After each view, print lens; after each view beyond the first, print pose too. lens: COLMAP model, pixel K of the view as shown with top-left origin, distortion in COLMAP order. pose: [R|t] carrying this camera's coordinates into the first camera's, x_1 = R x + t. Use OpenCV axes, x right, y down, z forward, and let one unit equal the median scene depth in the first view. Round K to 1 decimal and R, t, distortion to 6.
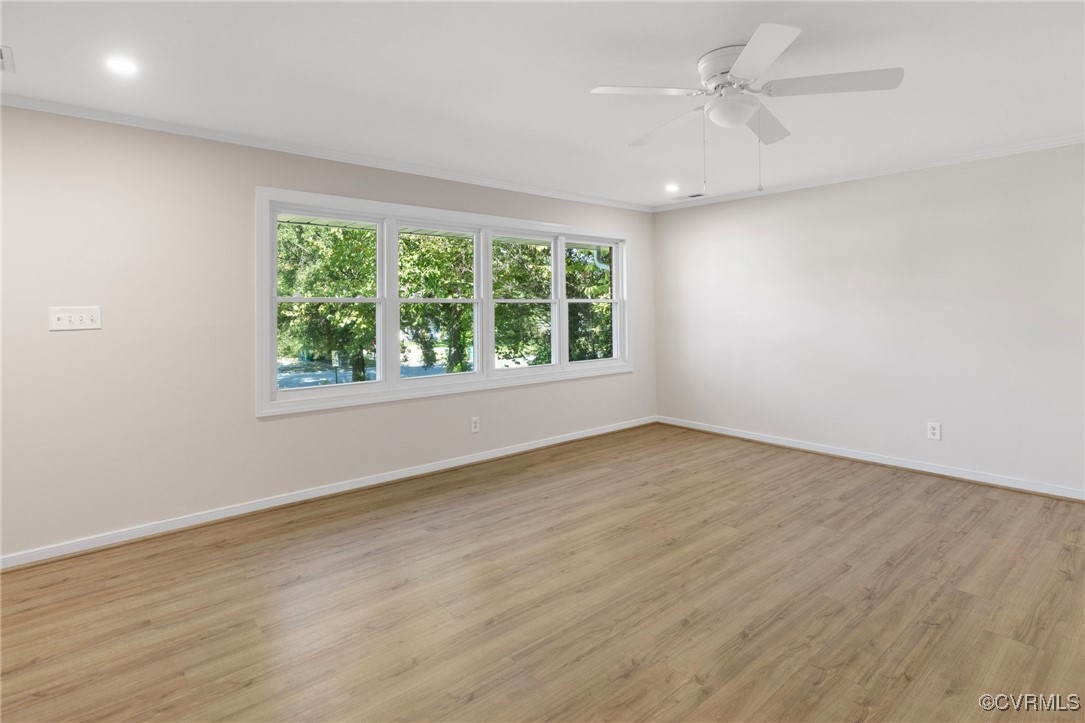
lens RADIAL K [[543.8, 0, 541.2], [0, 543.8, 345.7], [0, 0, 1]] dist [0.003916, 0.000839]
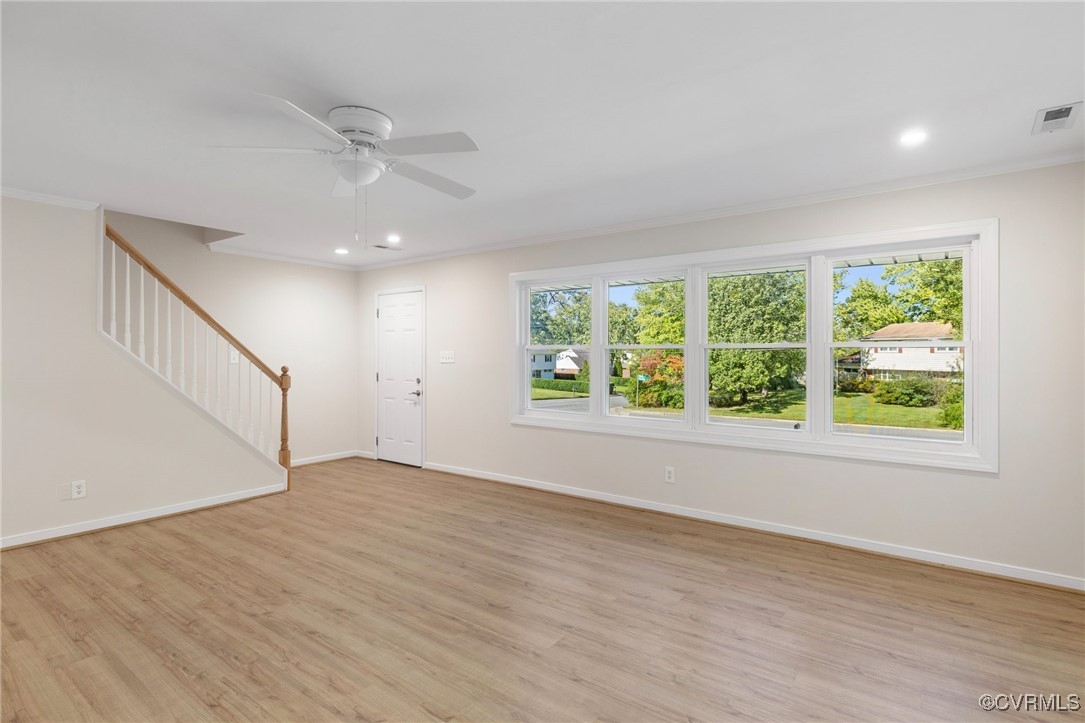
lens RADIAL K [[543.8, 0, 542.8], [0, 543.8, 360.4], [0, 0, 1]] dist [0.003916, 0.000839]
pose [[0.224439, 0.017042, -0.974339, 1.359549], [-0.073685, 0.997281, 0.000470, -0.069475], [0.971698, 0.071689, 0.225084, 0.996689]]
